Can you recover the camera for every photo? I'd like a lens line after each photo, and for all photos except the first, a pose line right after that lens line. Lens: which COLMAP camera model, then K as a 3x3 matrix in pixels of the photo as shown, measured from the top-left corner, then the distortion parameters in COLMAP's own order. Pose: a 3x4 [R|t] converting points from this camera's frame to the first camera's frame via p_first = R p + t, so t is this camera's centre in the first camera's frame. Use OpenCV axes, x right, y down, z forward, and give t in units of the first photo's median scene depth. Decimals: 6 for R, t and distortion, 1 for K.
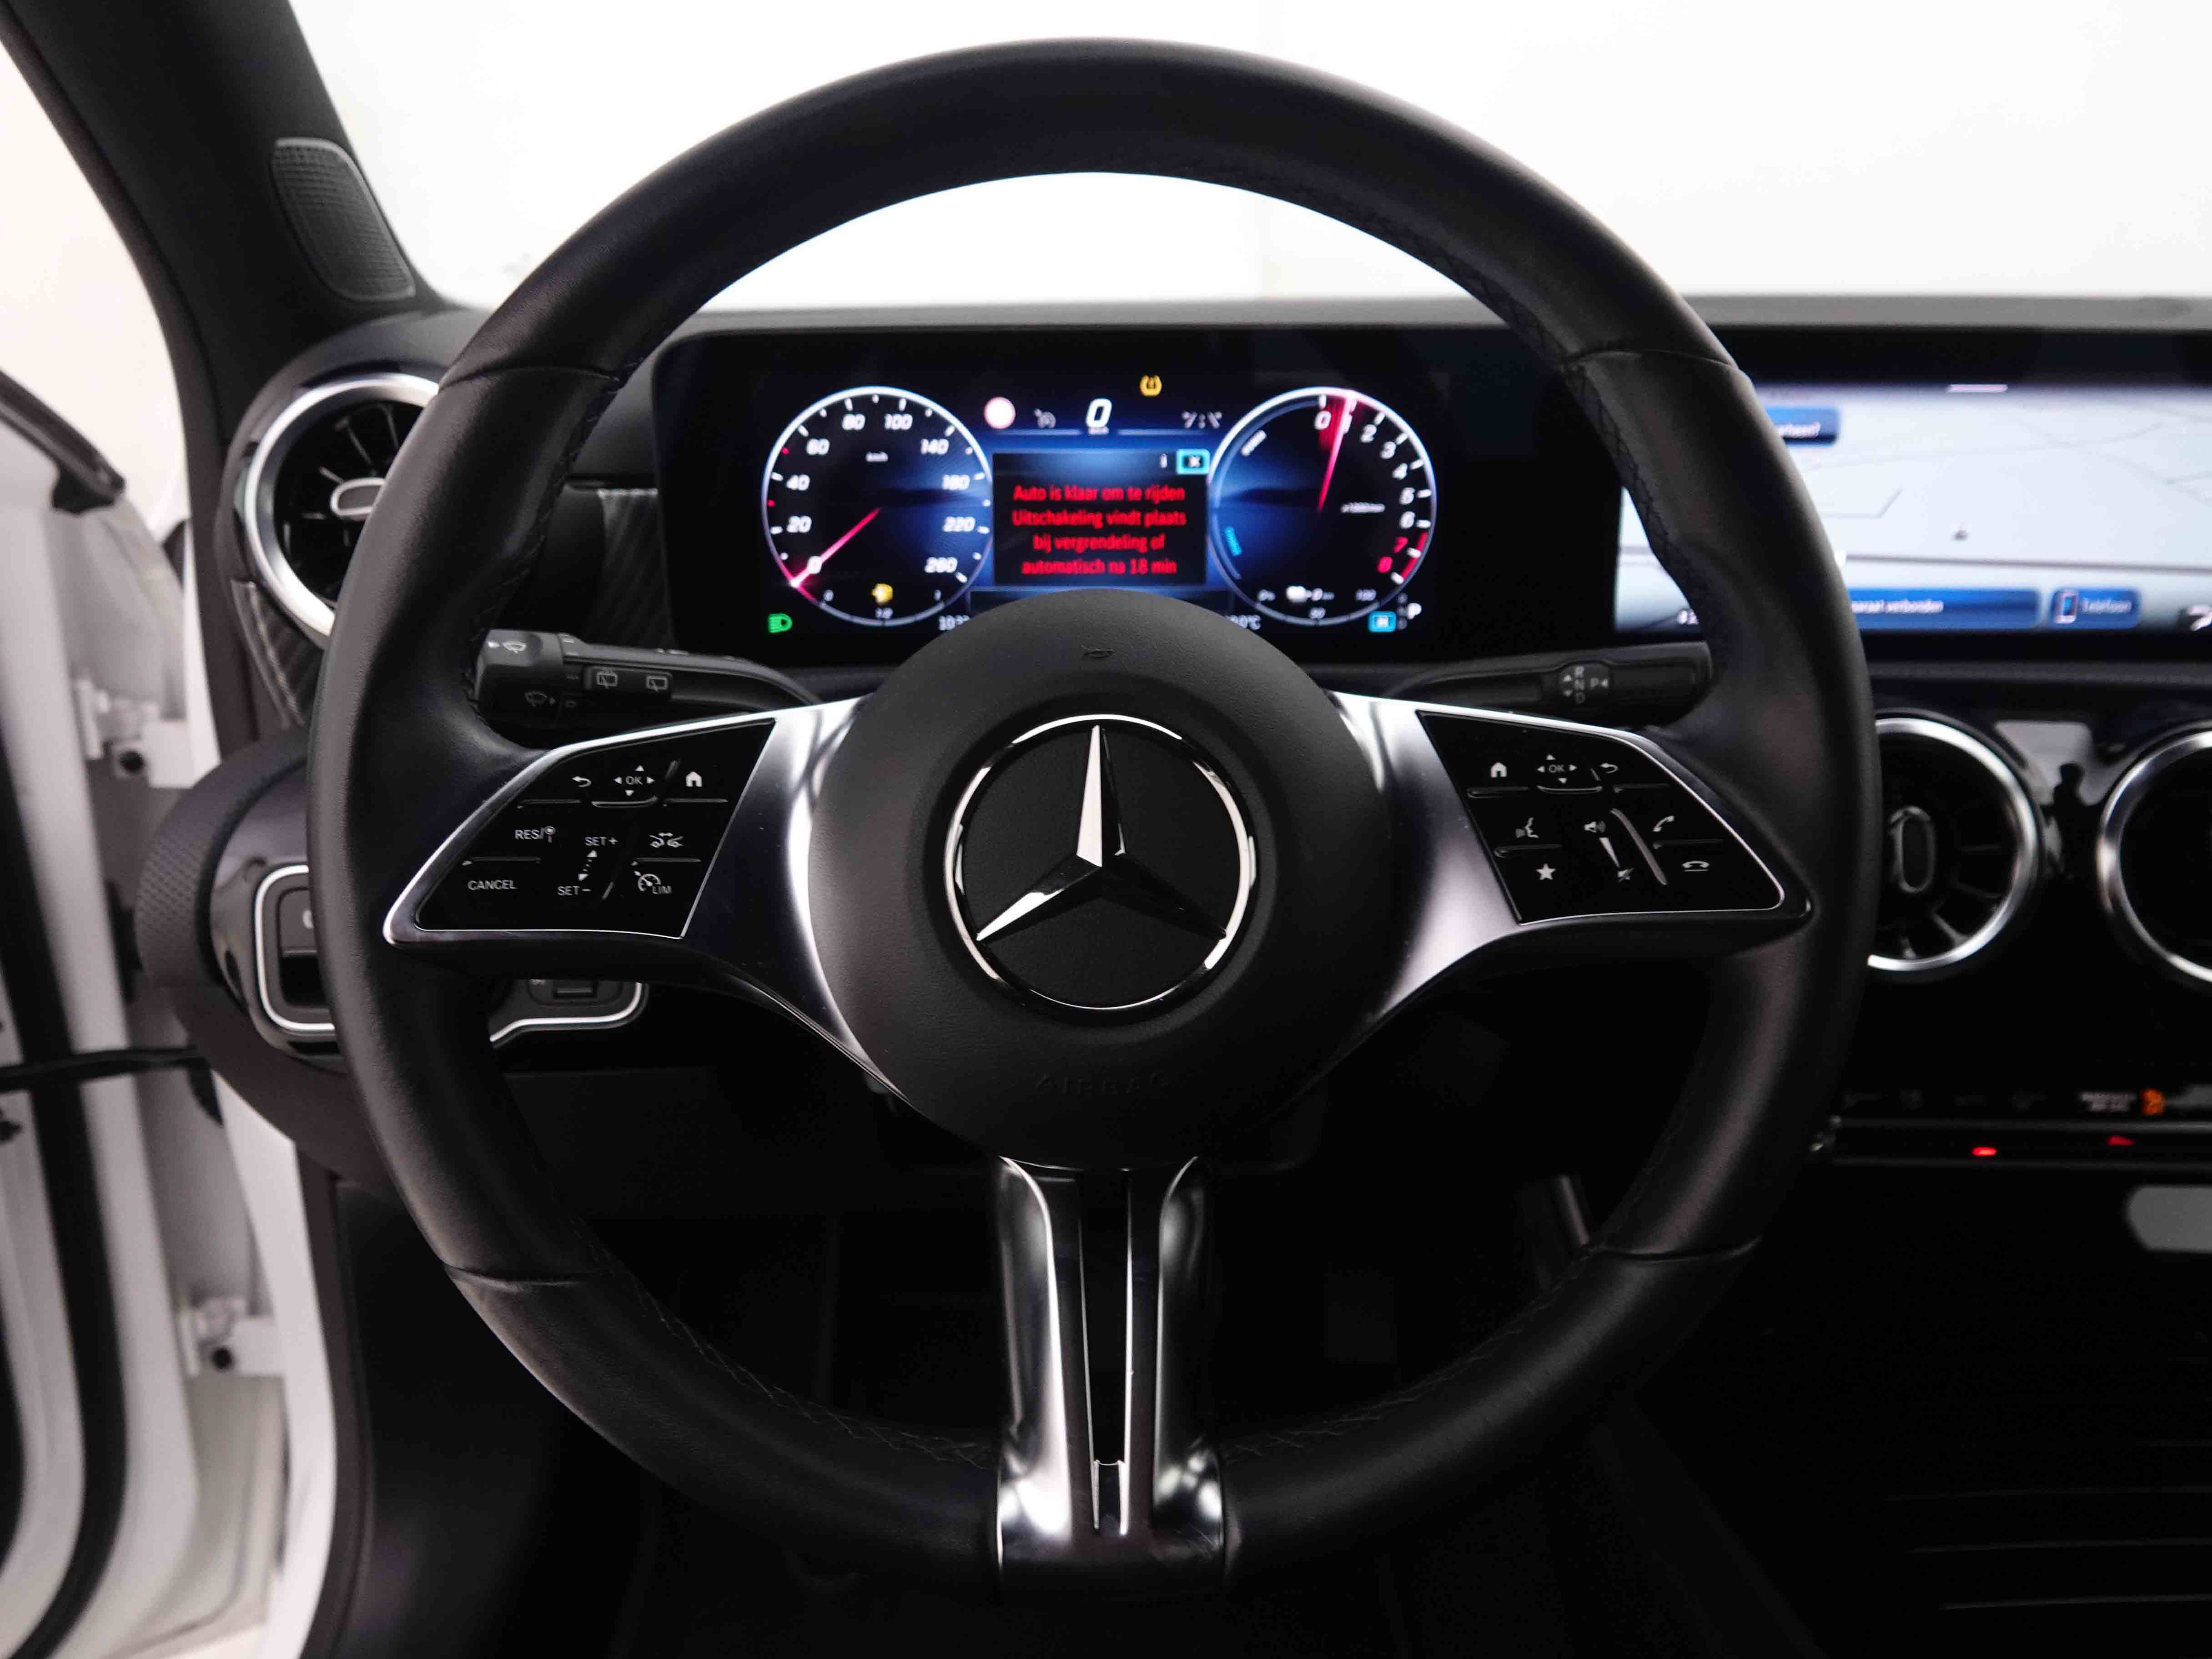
lens RADIAL K [[1632.8, 0, 1106.0], [0, 1632.8, 829.5], [0, 0, 1]] dist [-0.012640, -0.001957]
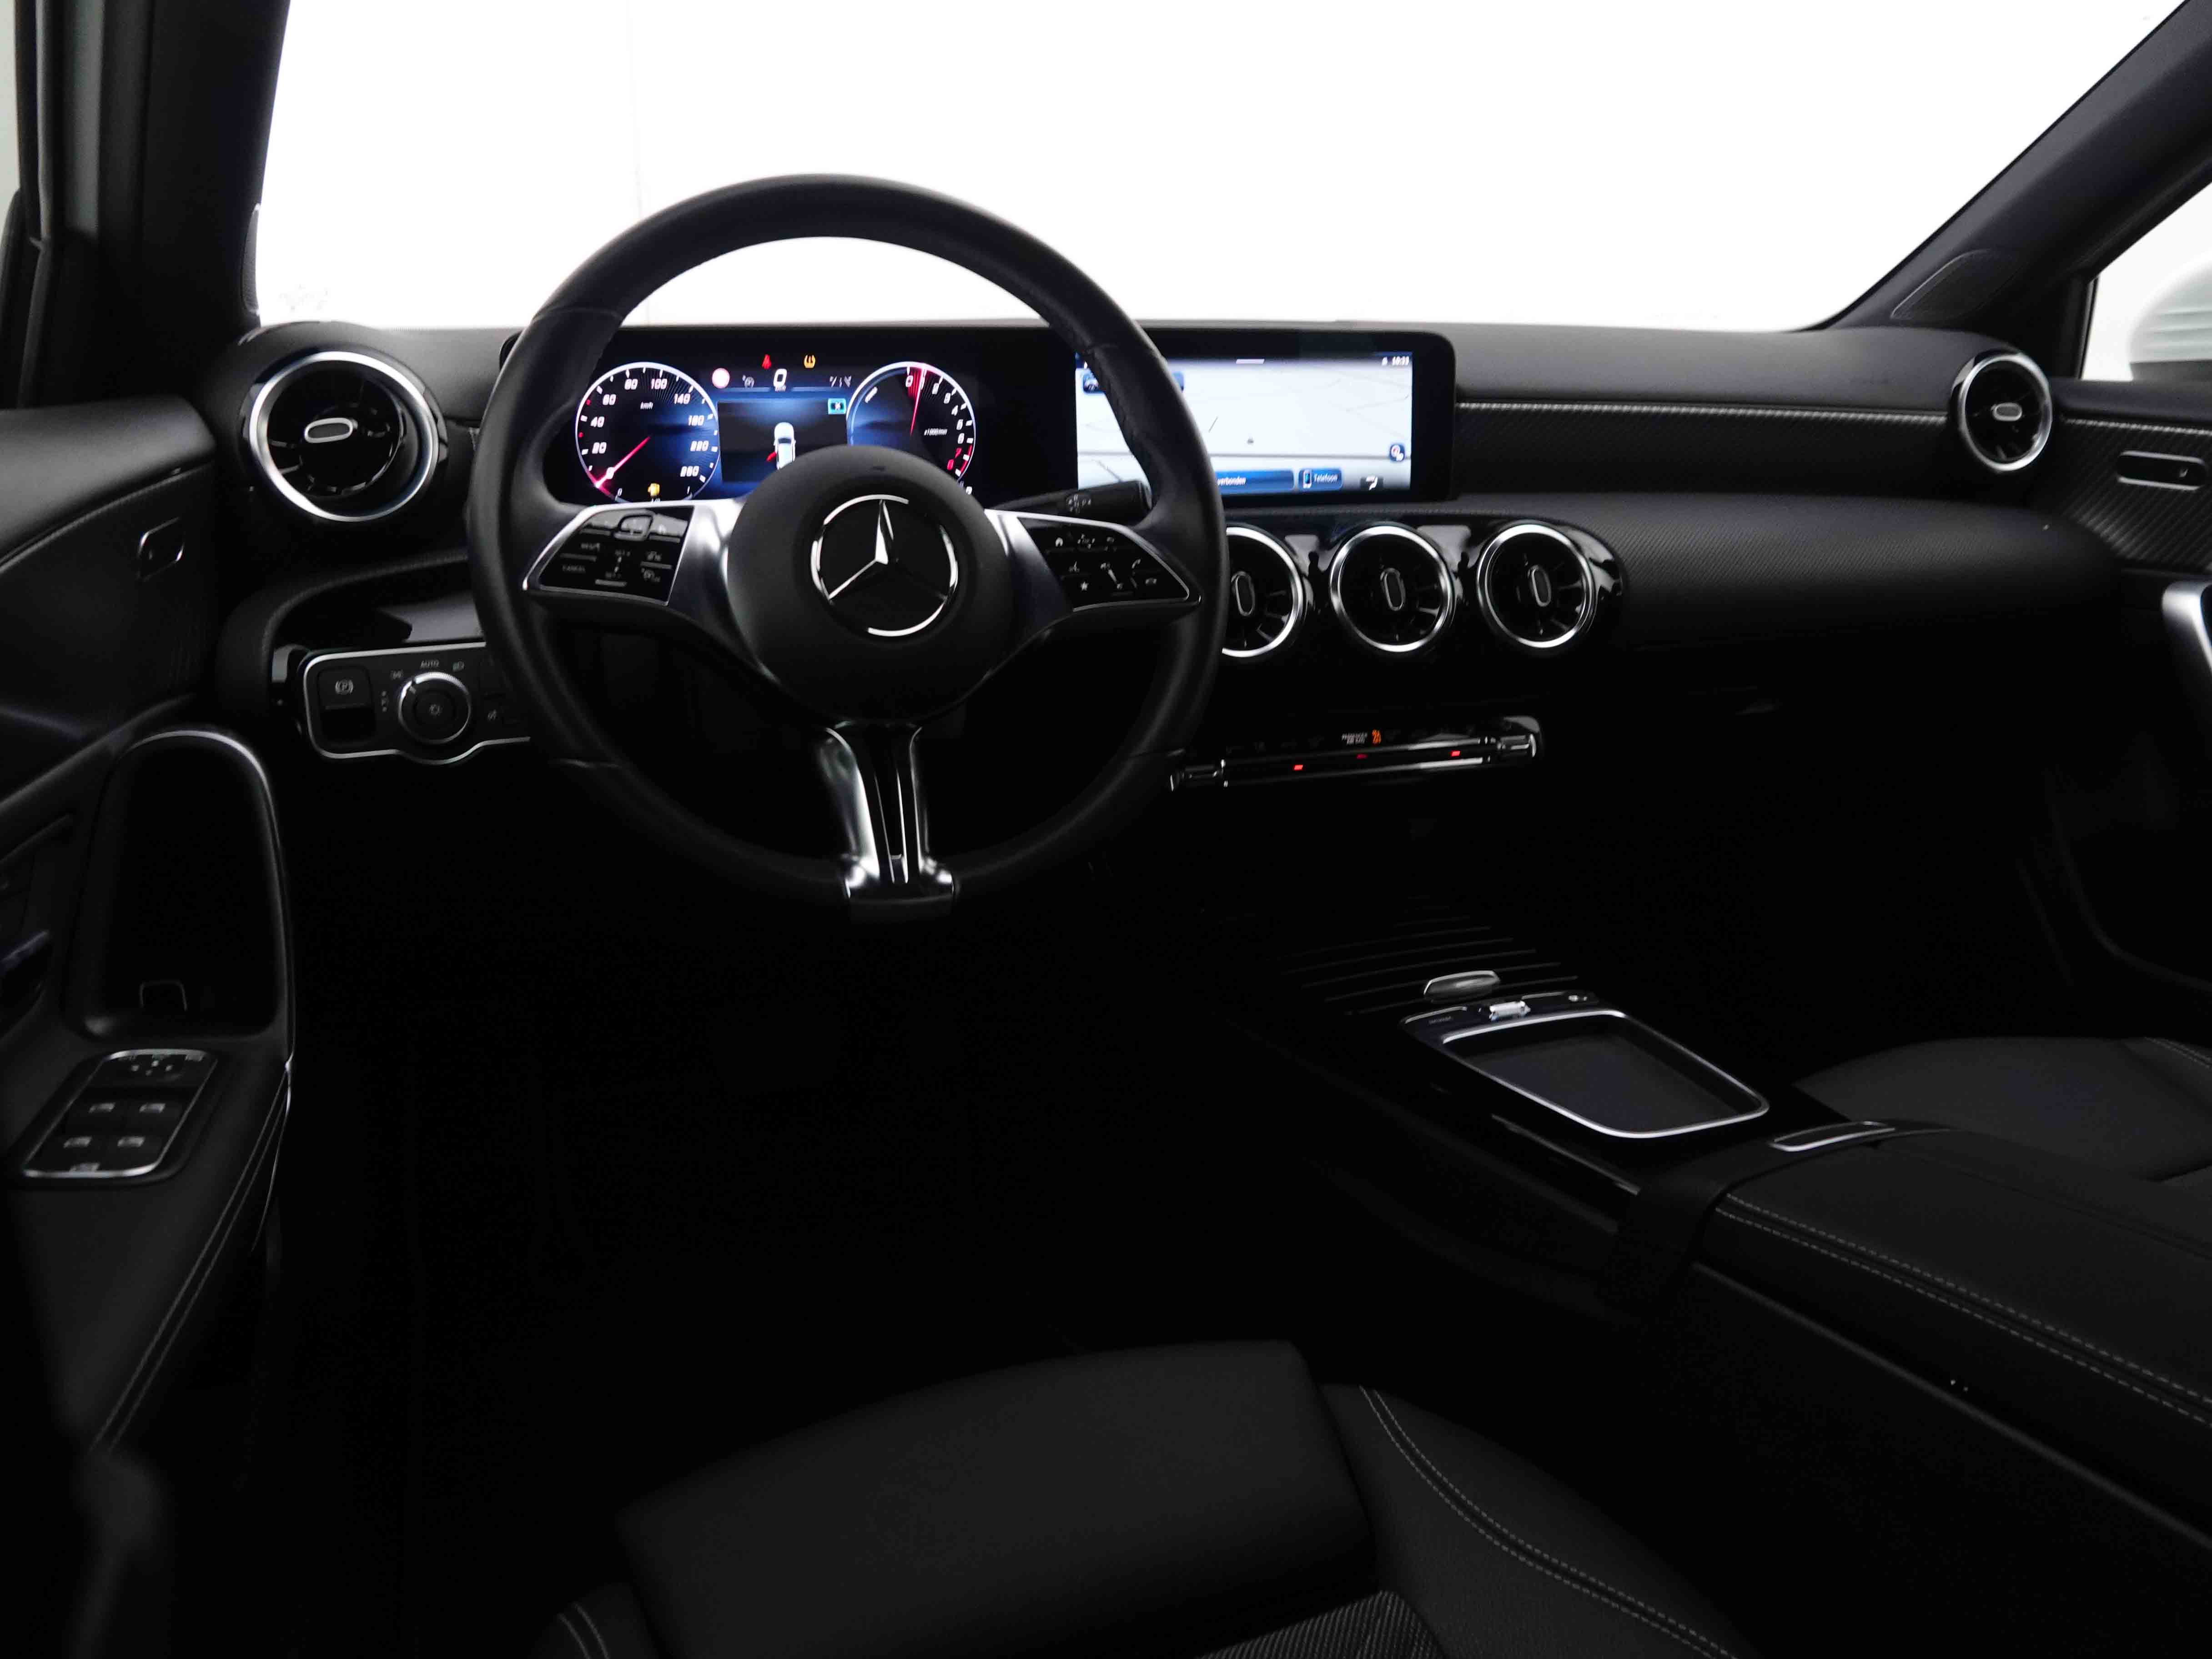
lens RADIAL K [[1694.4, 0, 1107.0], [0, 1694.4, 762.0], [0, 0, 1]] dist [-0.005563, -0.000983]
pose [[0.926440, -0.088790, 0.365822, -0.362527], [0.104584, 0.994237, -0.023544, 0.211615], [-0.361623, 0.060071, 0.930387, -0.711041]]
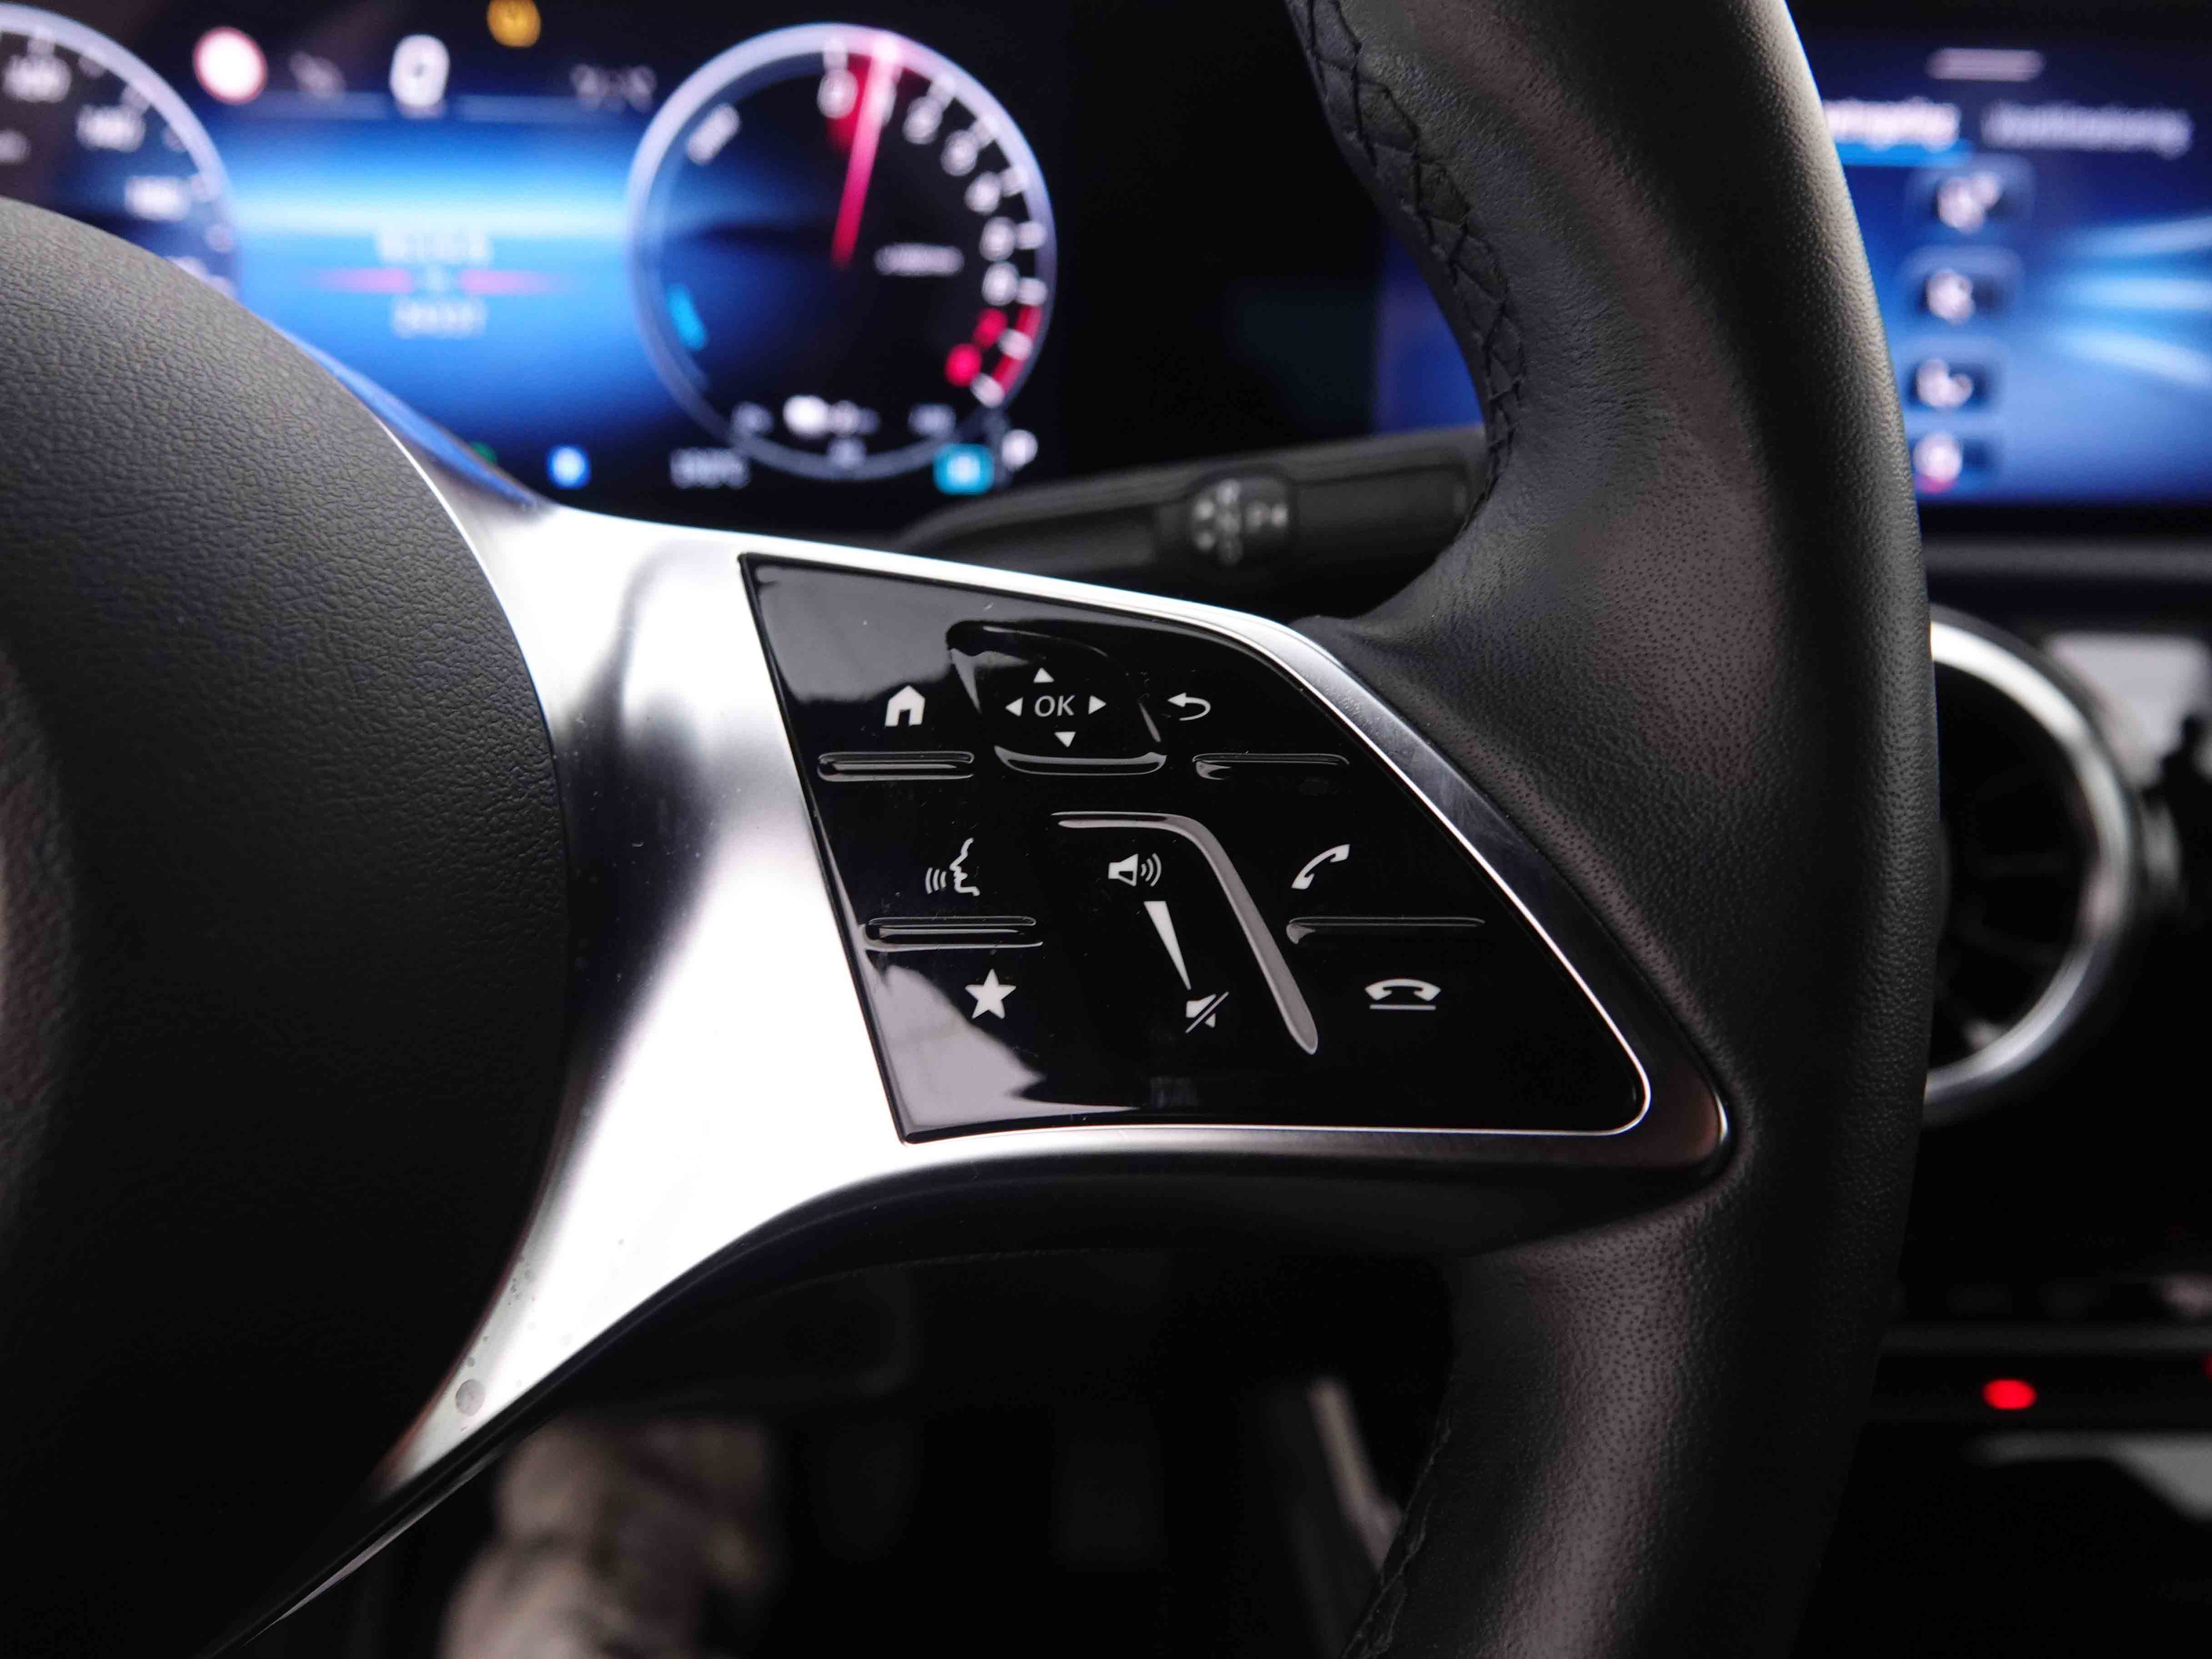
lens RADIAL K [[1460.4, 0, 1106.0], [0, 1460.4, 829.5], [0, 0, 1]] dist [0.002460, 0.000431]
pose [[0.999264, -0.004819, 0.038052, 0.204007], [0.003953, 0.999732, 0.022814, -0.012622], [-0.038152, -0.022646, 0.999015, 0.496604]]
